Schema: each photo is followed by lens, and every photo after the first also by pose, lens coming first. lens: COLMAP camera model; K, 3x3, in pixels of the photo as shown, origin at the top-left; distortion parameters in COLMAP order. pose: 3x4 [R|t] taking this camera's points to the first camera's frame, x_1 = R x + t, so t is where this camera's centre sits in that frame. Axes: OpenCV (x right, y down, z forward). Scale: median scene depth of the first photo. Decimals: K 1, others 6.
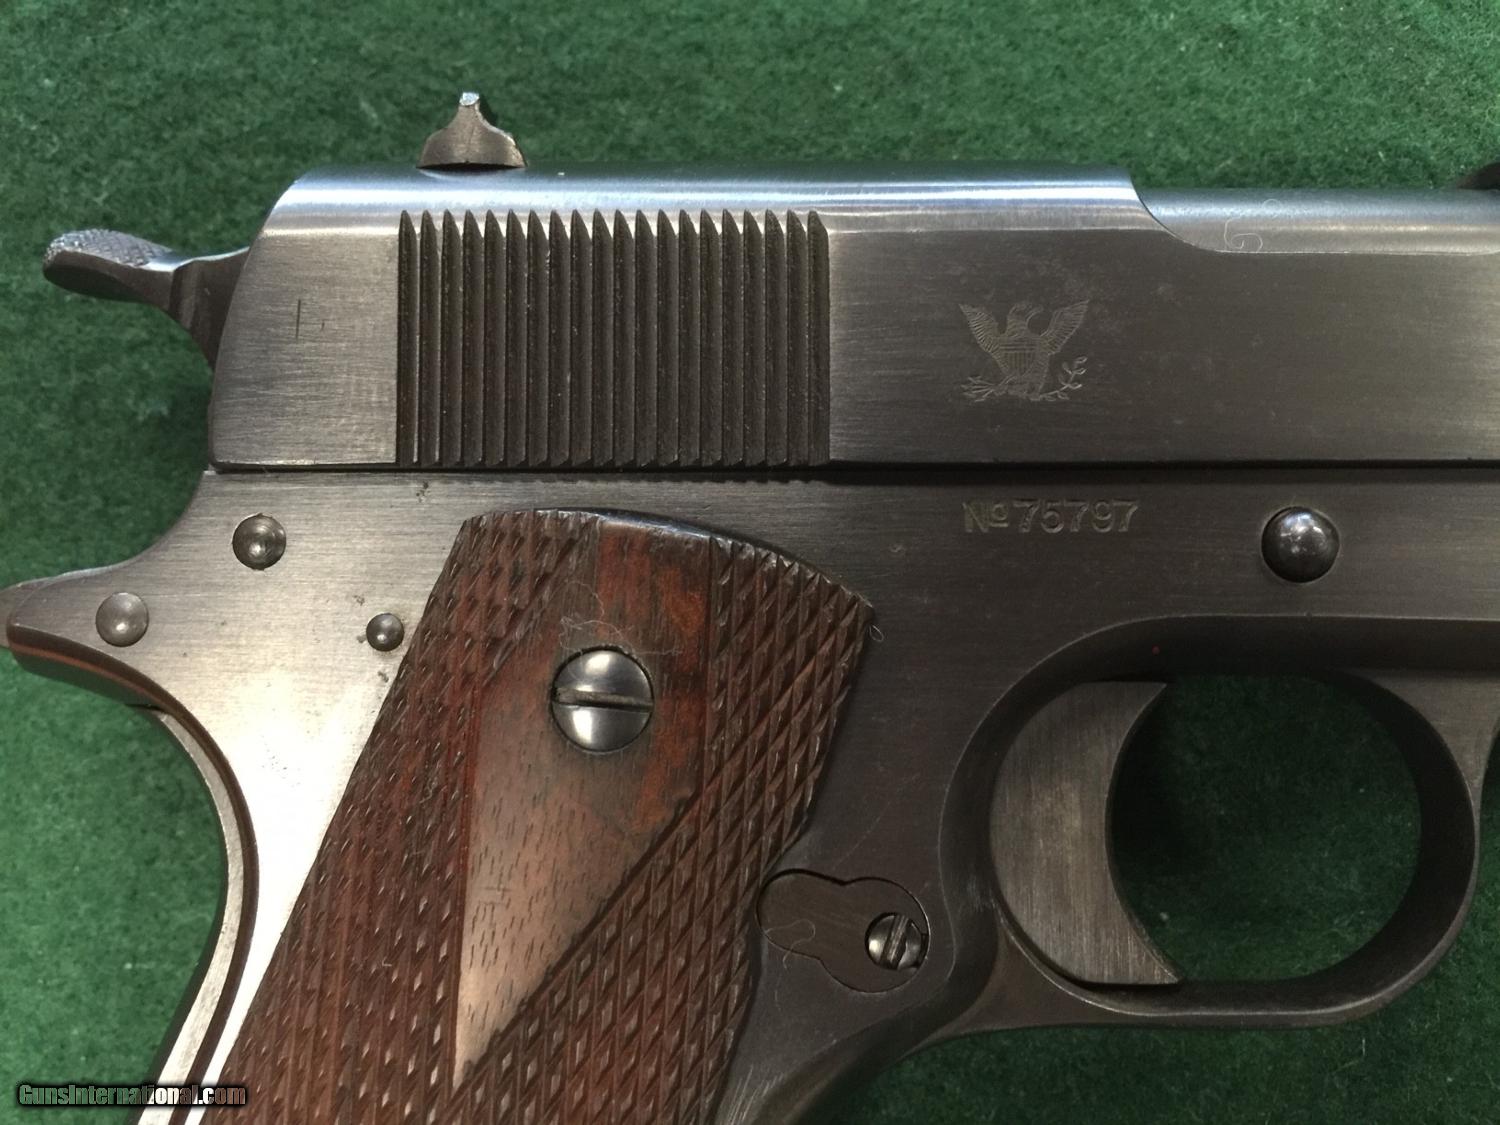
lens RADIAL K [[1257.7, 0, 750.0], [0, 1257.7, 562.5], [0, 0, 1]] dist [-0.002384, -0.000493]
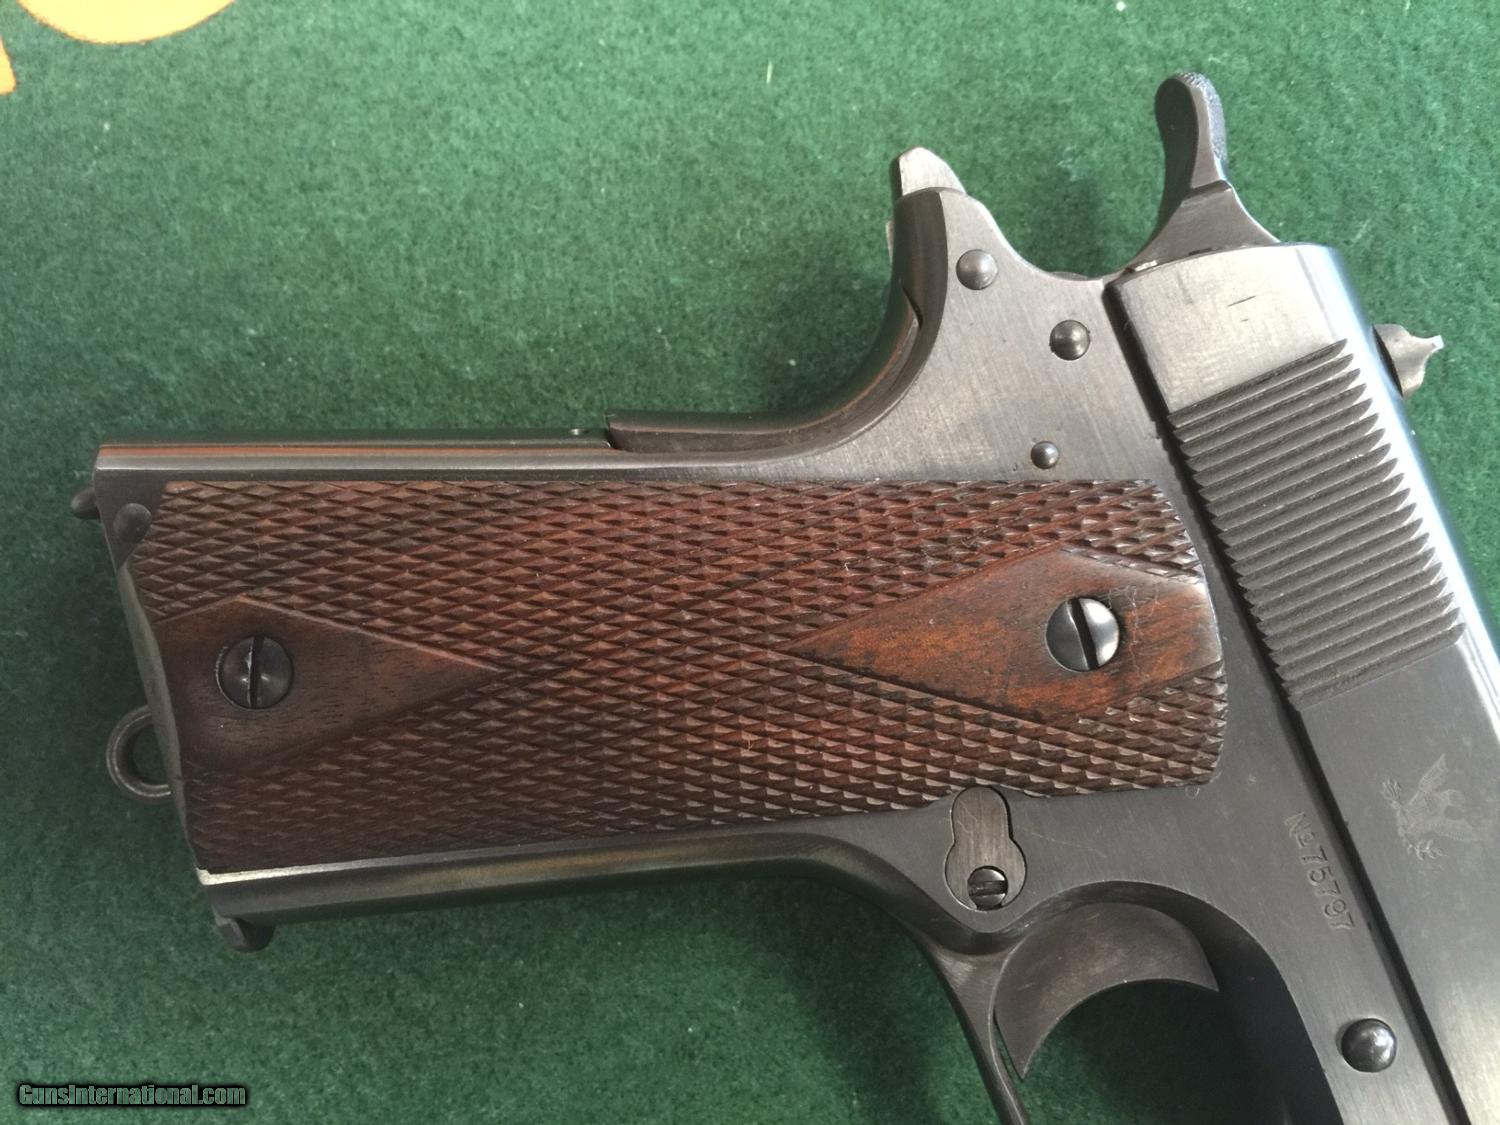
lens RADIAL K [[1257.7, 0, 750.0], [0, 1257.7, 562.5], [0, 0, 1]] dist [-0.002384, -0.000493]
pose [[0.397971, 0.916606, 0.038113, -0.367072], [-0.915794, 0.394476, 0.075566, 0.292230], [0.054229, -0.064977, 0.996412, -0.370559]]
